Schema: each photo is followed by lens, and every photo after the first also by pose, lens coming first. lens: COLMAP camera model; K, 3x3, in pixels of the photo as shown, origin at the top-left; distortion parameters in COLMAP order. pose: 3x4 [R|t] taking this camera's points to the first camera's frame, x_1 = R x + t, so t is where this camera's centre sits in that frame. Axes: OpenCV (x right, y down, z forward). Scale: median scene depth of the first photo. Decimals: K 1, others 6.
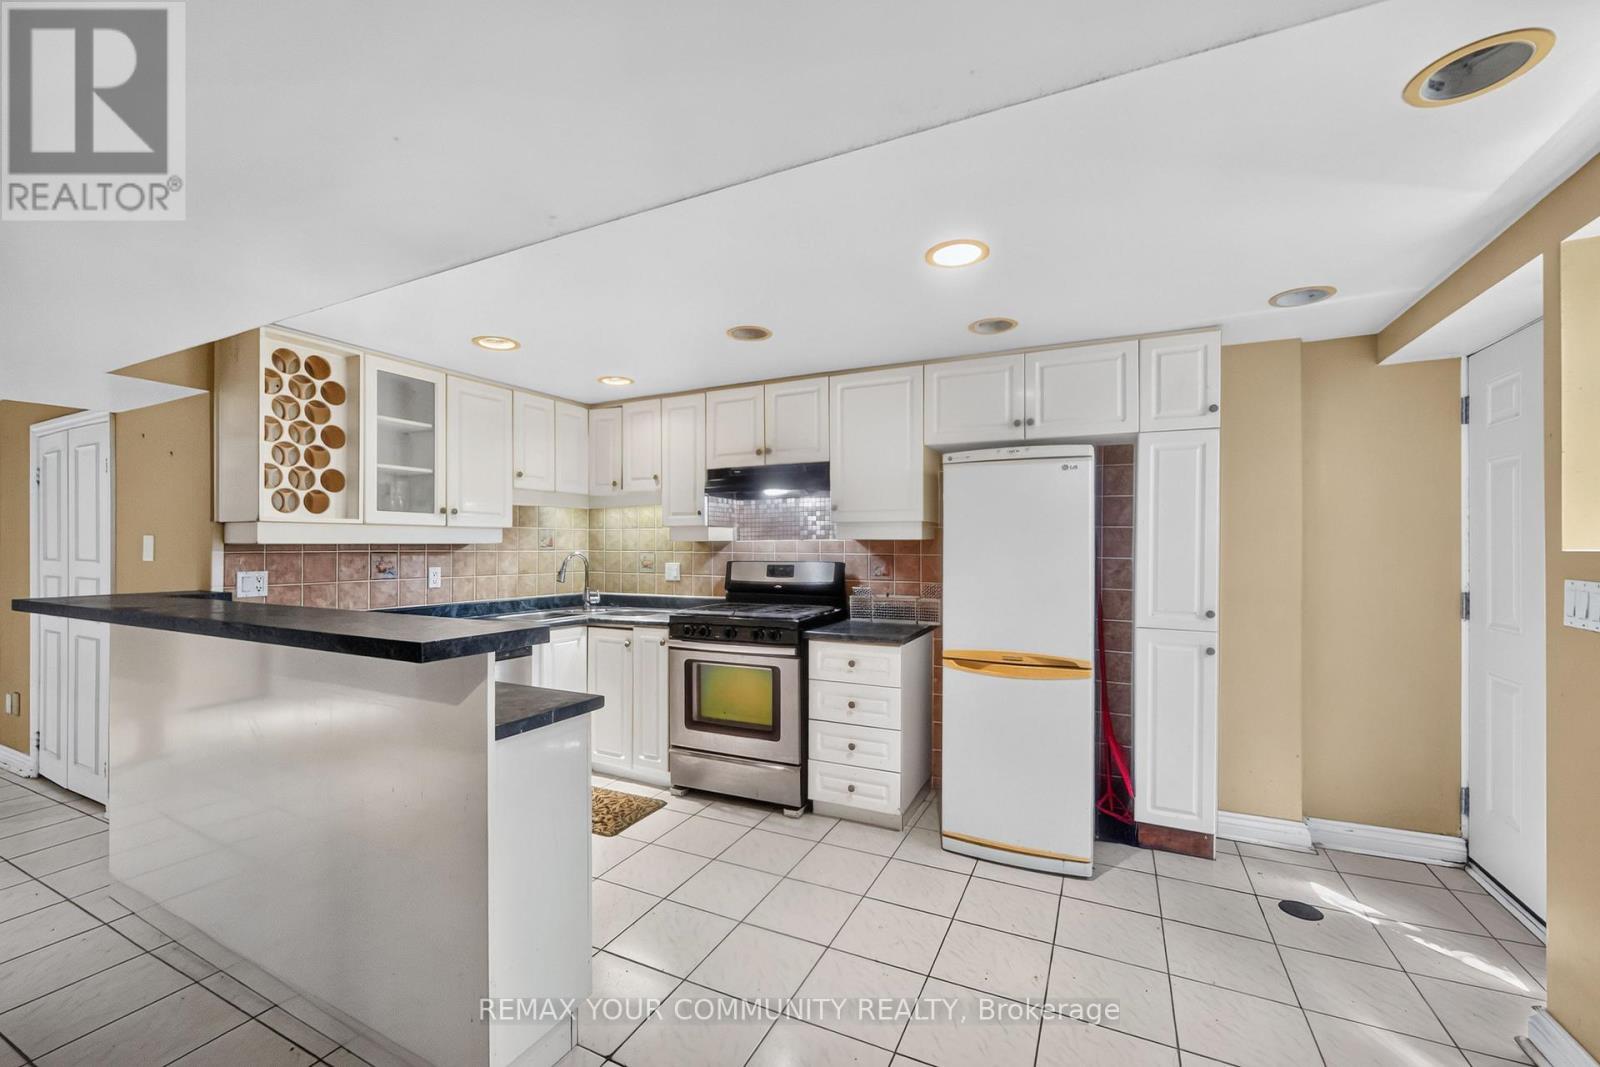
lens RADIAL K [[643.8, 0, 794.6], [0, 643.8, 534.7], [0, 0, 1]] dist [-0.003311, -0.000106]
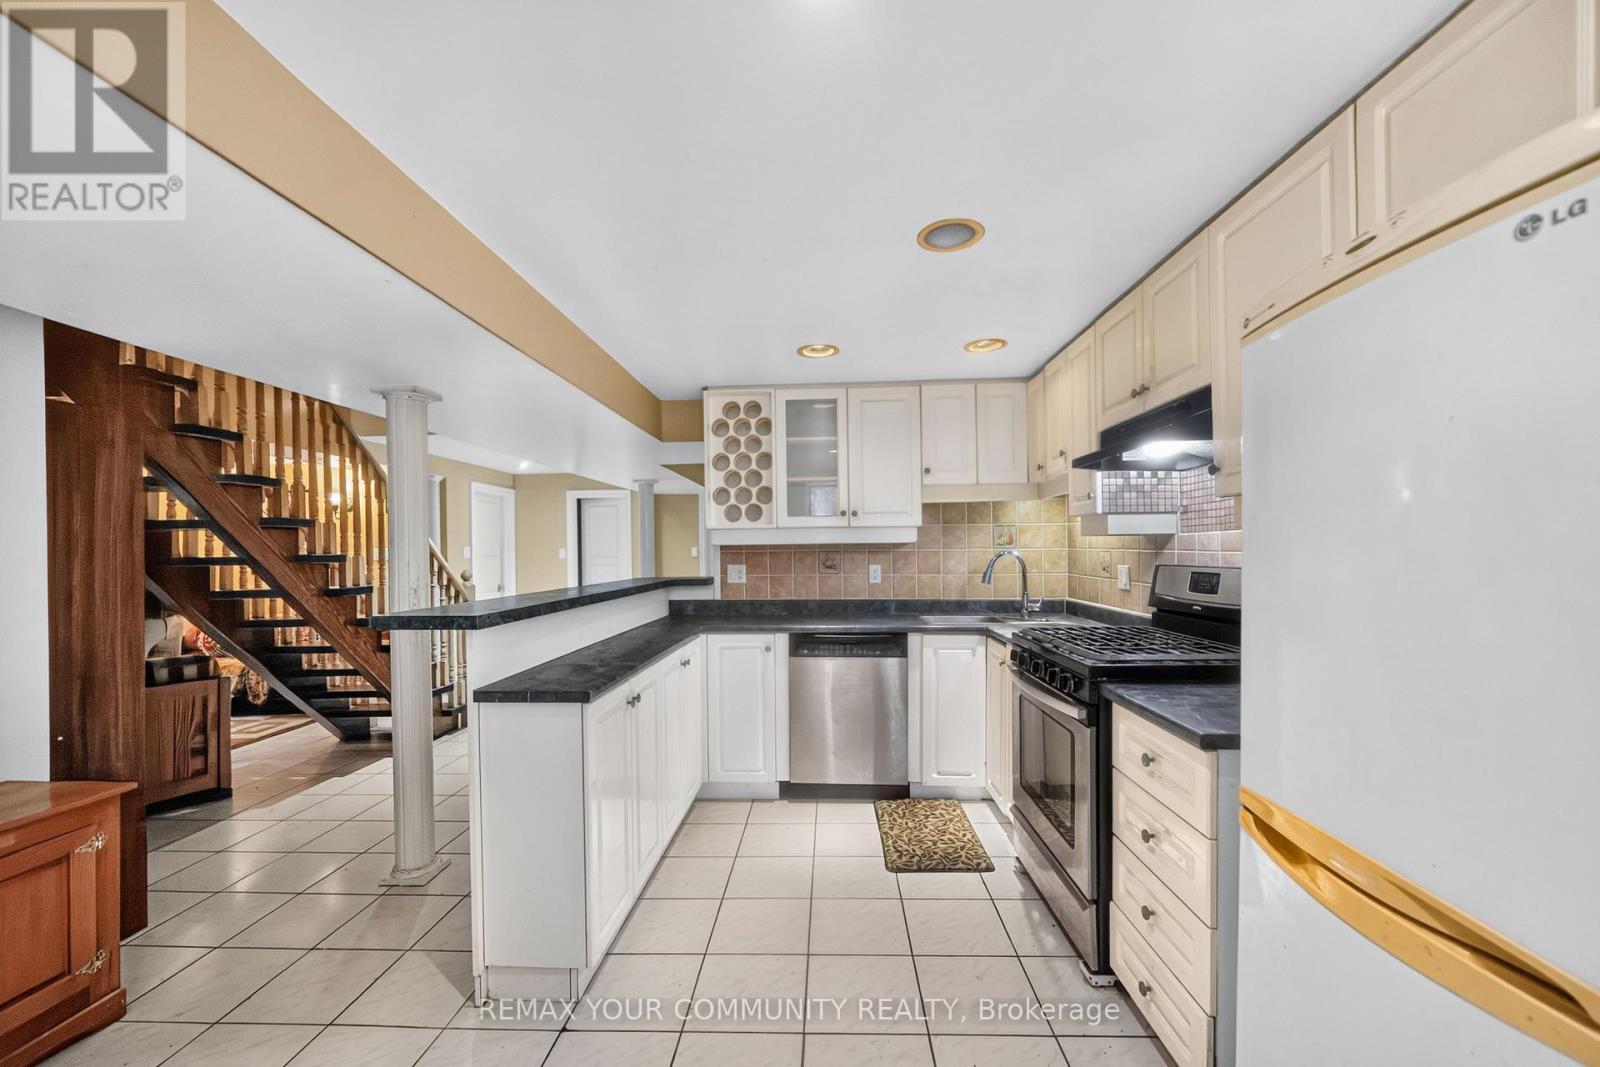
lens RADIAL K [[643.8, 0, 802.5], [0, 643.8, 549.9], [0, 0, 1]] dist [-0.003311, -0.000106]
pose [[0.411959, 0.000554, -0.911202, 0.419028], [0.026782, 0.999560, 0.012716, 0.009133], [0.910809, -0.029642, 0.411763, 0.471434]]
